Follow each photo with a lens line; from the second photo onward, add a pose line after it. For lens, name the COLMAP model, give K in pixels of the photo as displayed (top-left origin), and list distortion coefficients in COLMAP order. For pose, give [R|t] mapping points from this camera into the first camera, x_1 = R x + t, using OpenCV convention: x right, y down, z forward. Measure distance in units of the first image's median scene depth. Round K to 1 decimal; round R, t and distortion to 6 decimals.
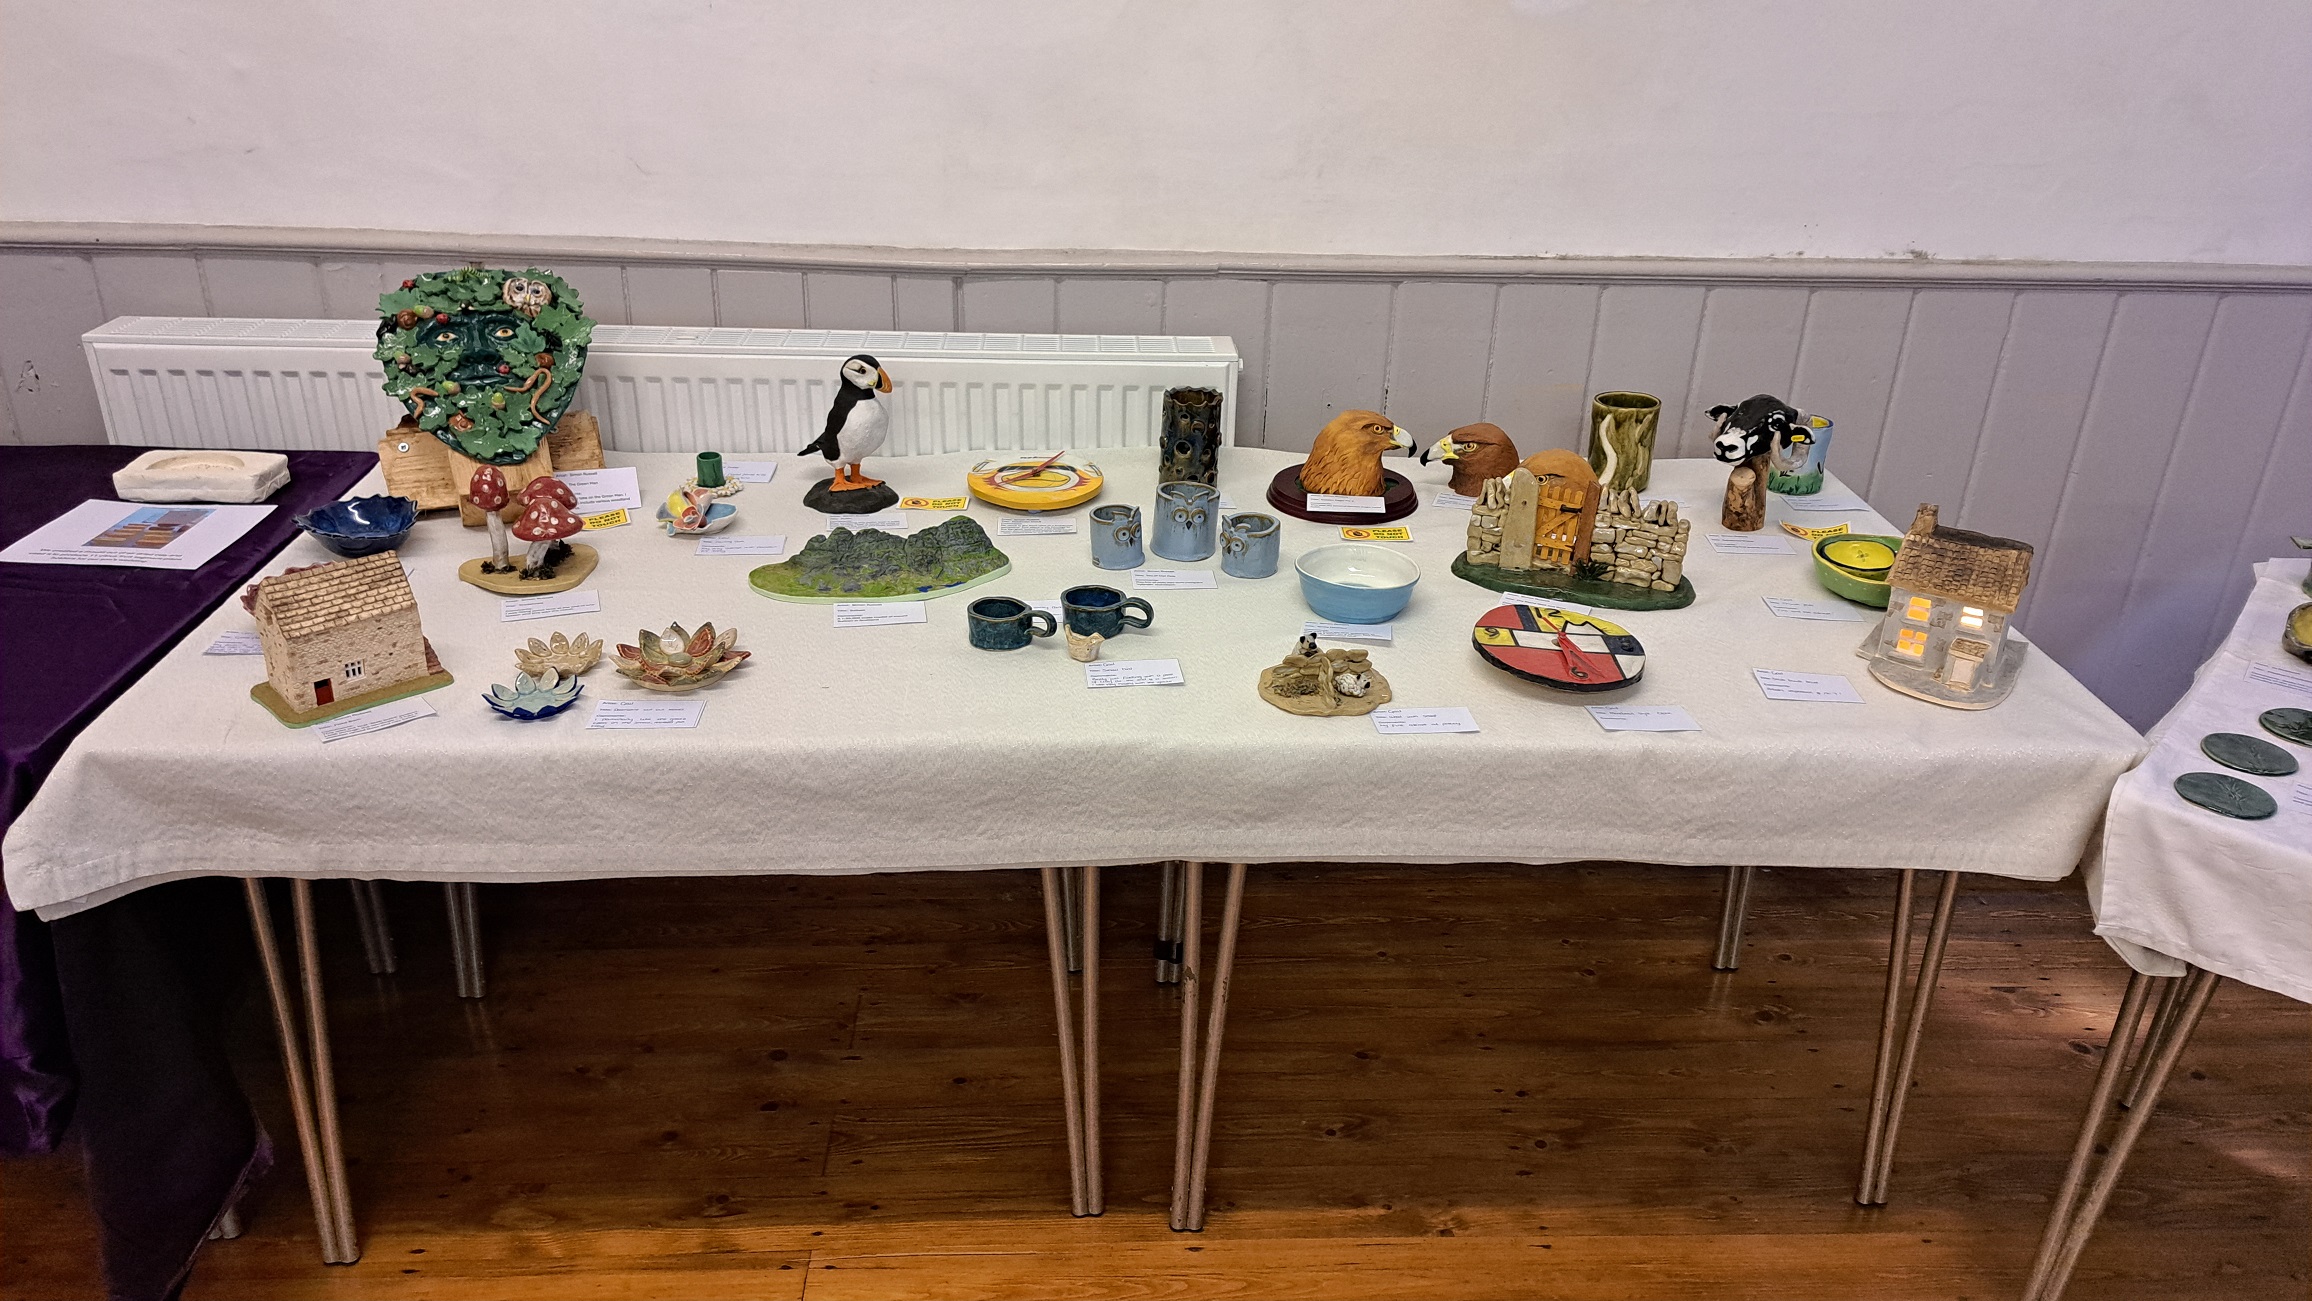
lens RADIAL K [[1629.2, 0, 1165.0], [0, 1629.2, 657.6], [0, 0, 1]] dist [0.072719, -0.077486]
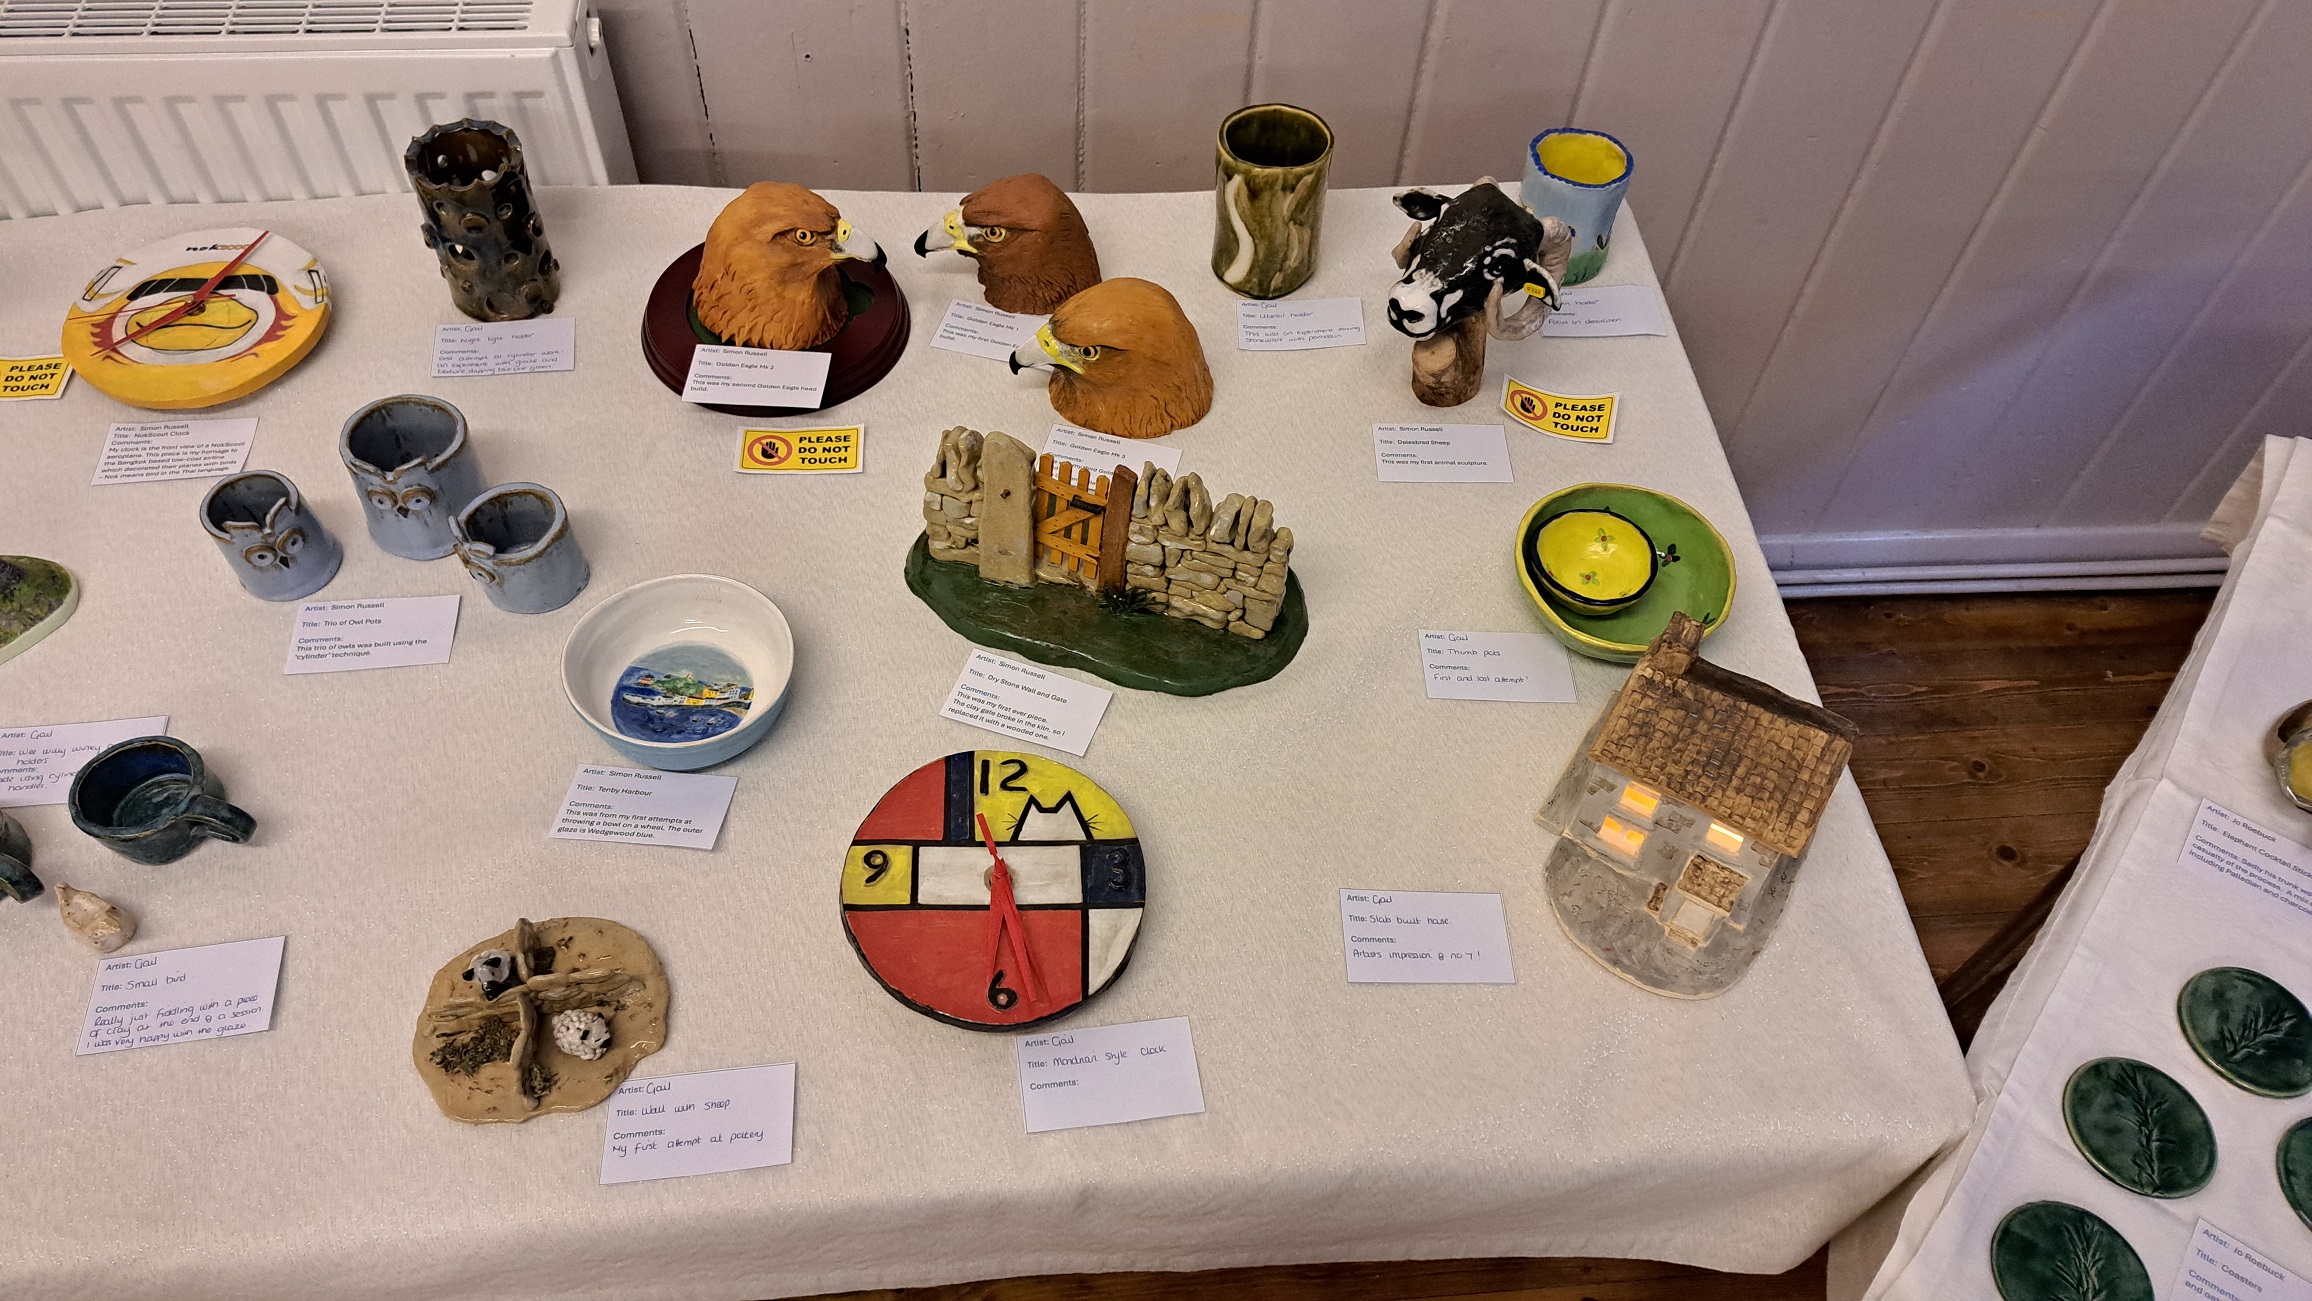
lens RADIAL K [[1629.2, 0, 1153.0], [0, 1629.2, 655.5], [0, 0, 1]] dist [0.072719, -0.077486]
pose [[0.999060, -0.023452, 0.036457, 0.238521], [0.003725, 0.884352, 0.466806, -0.289609], [-0.043188, -0.466231, 0.883608, 0.470445]]
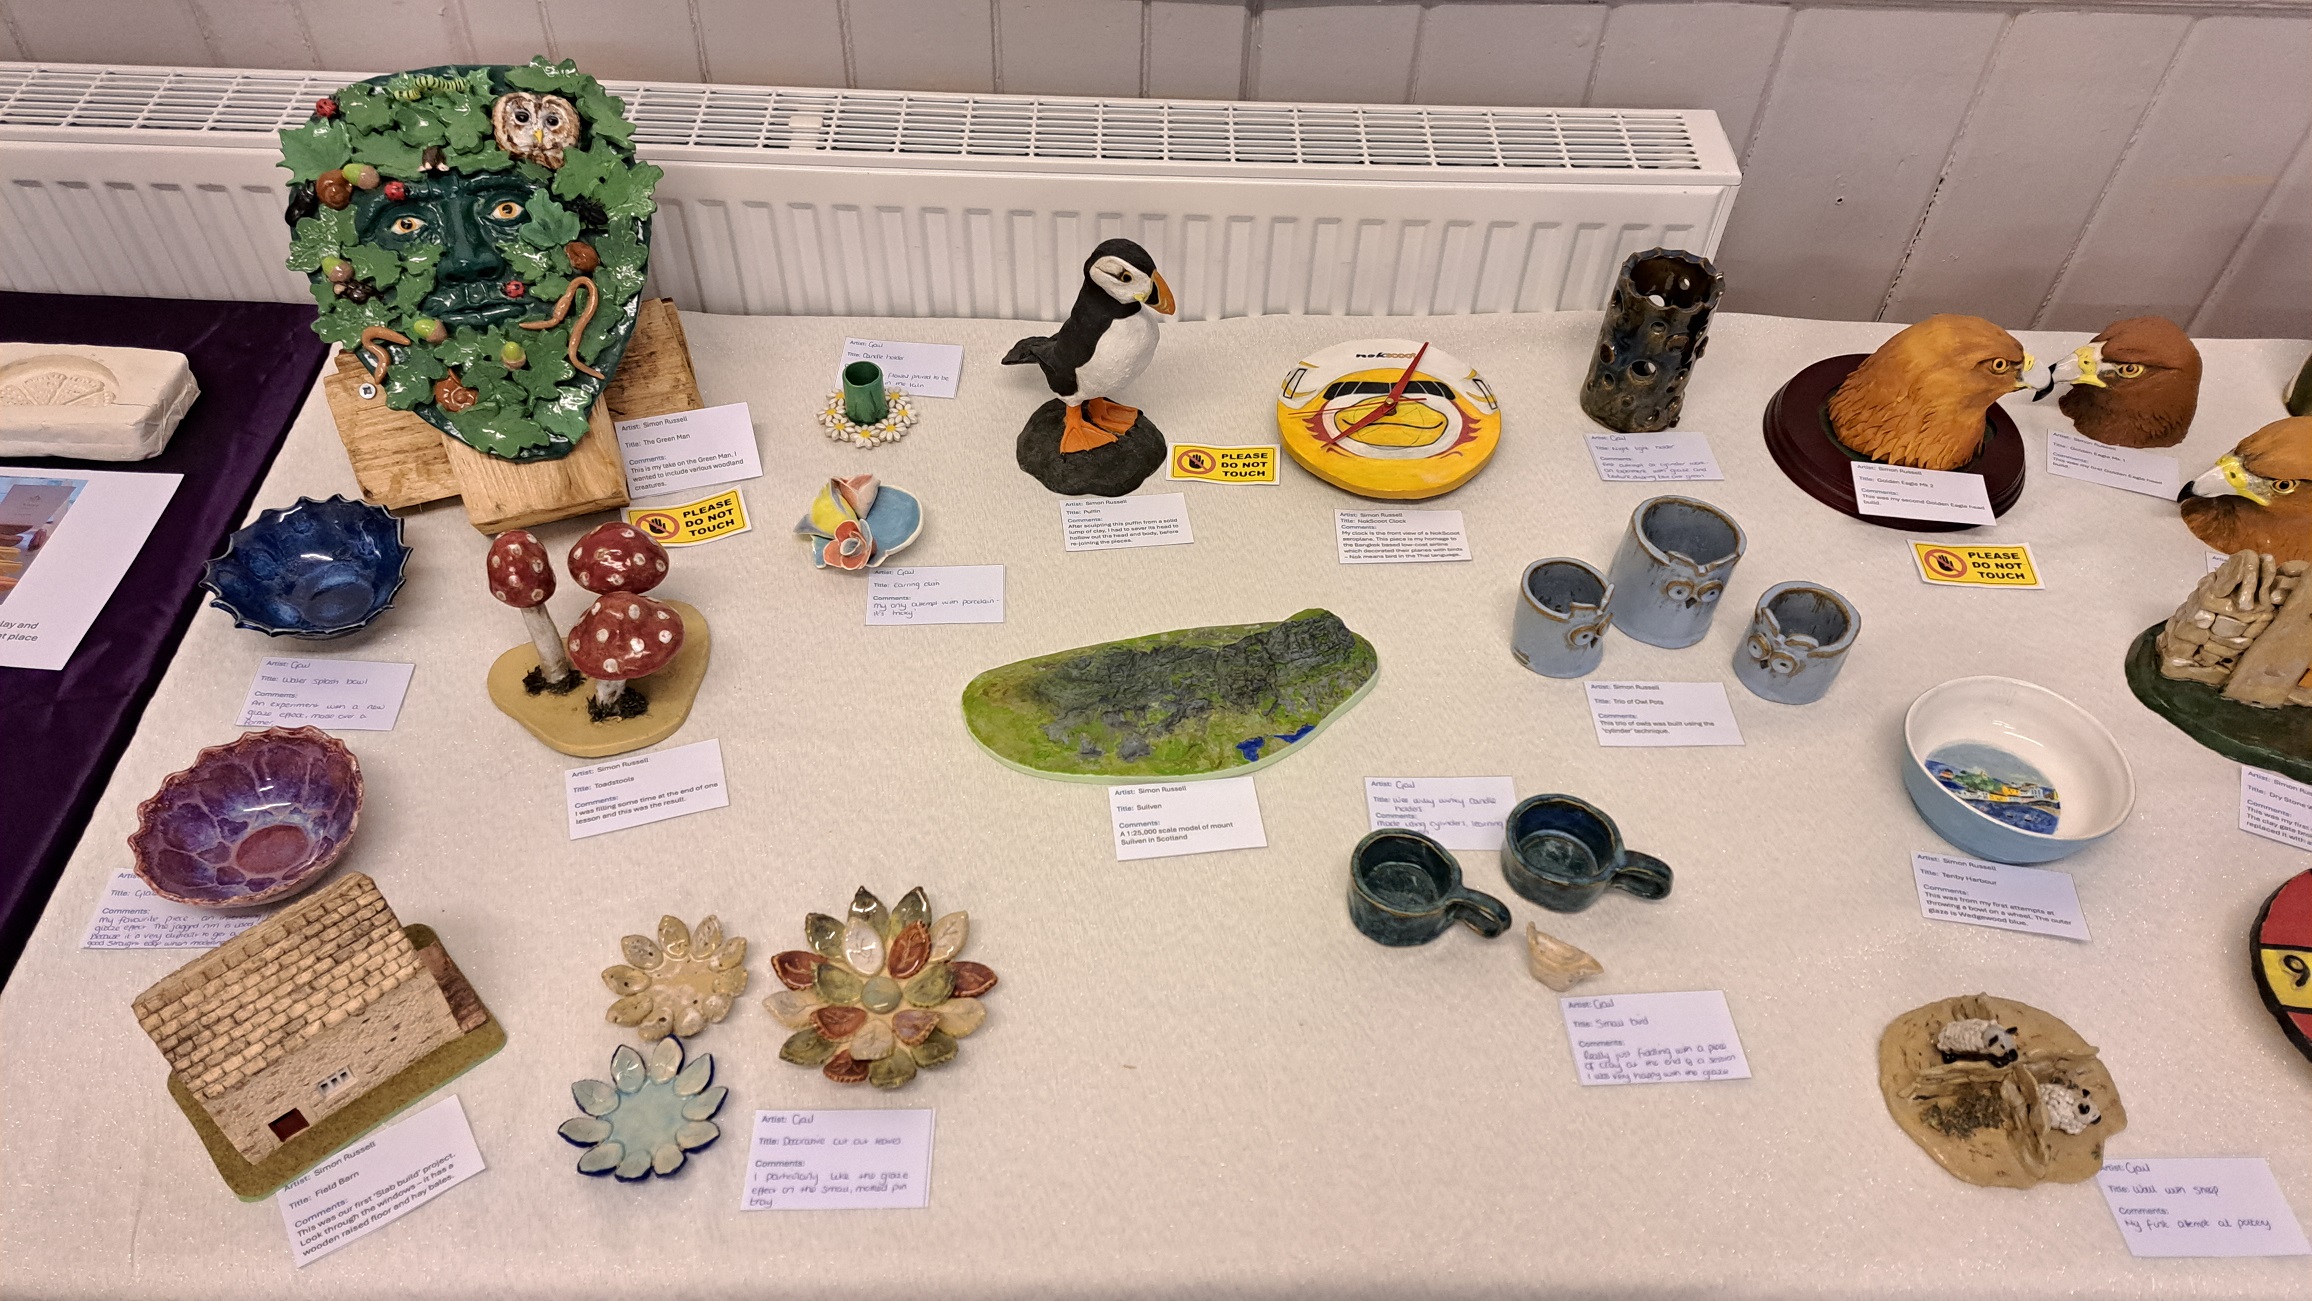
lens RADIAL K [[1629.2, 0, 1158.9], [0, 1629.2, 654.5], [0, 0, 1]] dist [0.072719, -0.077486]
pose [[0.998504, 0.040911, -0.036278, -0.150543], [-0.023256, 0.918217, 0.395395, -0.288070], [0.049487, -0.393960, 0.917794, 0.431699]]
